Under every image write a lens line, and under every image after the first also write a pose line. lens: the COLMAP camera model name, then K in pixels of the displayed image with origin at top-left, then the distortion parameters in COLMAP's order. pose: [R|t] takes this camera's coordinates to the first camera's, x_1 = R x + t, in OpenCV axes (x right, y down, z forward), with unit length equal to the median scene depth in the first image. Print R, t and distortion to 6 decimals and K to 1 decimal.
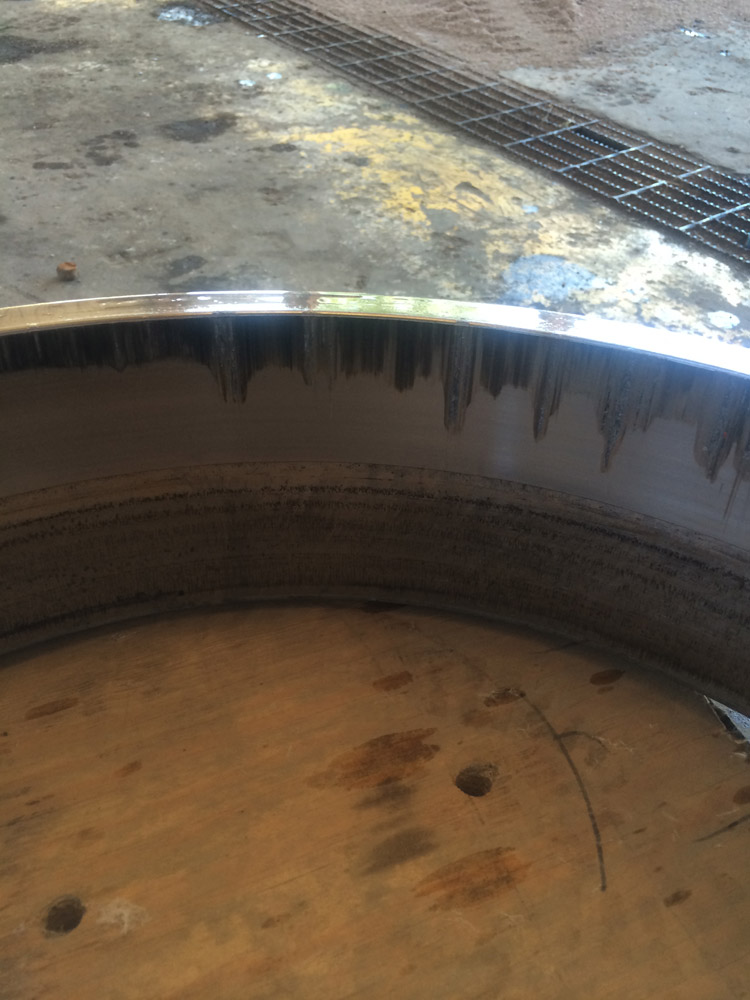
lens RADIAL K [[875.8, 0, 375.6], [0, 875.8, 498.2], [0, 0, 1]] dist [0.057837, -0.043117]
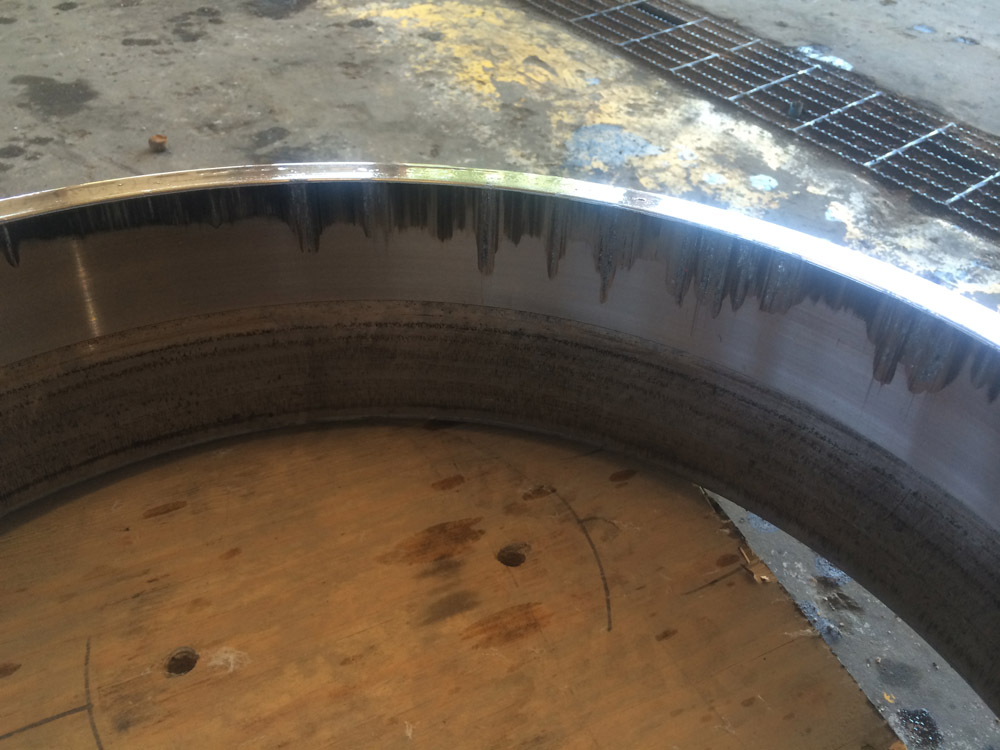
lens RADIAL K [[875.8, 0, 502.5], [0, 875.8, 376.2], [0, 0, 1]] dist [0.057837, -0.043117]
pose [[0.999116, -0.019316, 0.037334, 0.054736], [0.018842, 0.999738, 0.013012, 0.048427], [-0.037576, -0.012297, 0.999218, -0.225793]]
